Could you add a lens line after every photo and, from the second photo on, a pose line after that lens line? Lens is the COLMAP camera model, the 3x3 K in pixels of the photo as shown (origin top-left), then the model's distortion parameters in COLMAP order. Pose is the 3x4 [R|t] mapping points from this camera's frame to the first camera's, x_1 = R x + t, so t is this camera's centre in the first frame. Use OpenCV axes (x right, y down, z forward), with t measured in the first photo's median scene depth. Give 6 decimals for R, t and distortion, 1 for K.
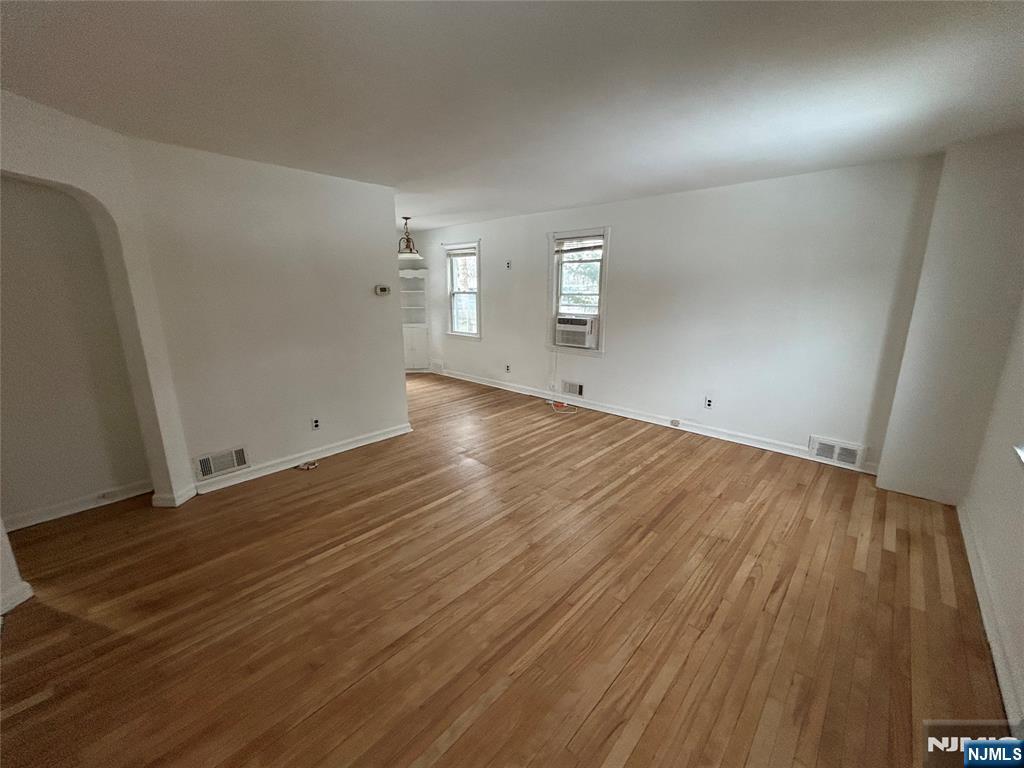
lens RADIAL K [[414.5, 0, 512.5], [0, 414.5, 383.7], [0, 0, 1]] dist [0.000137, 0.000200]
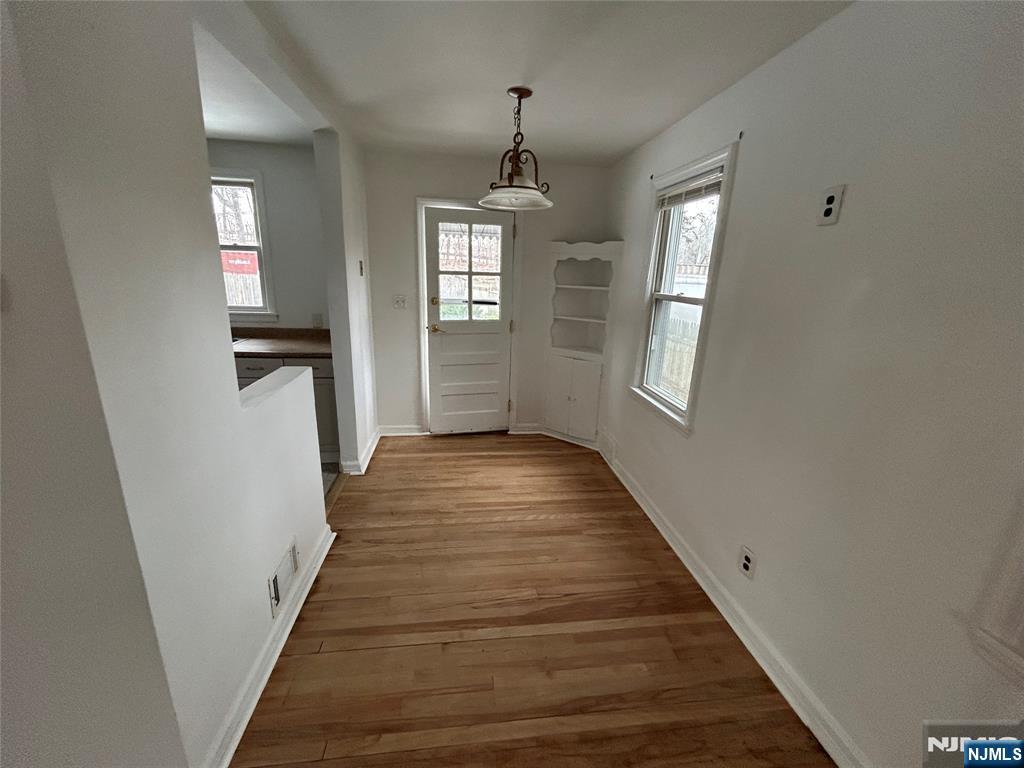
lens RADIAL K [[414.5, 0, 515.3], [0, 414.5, 383.5], [0, 0, 1]] dist [0.000137, 0.000200]
pose [[0.769412, 0.191632, -0.609329, 0.022085], [-0.178930, 0.980406, 0.082396, -0.200080], [0.613179, 0.045631, 0.788625, 0.828911]]
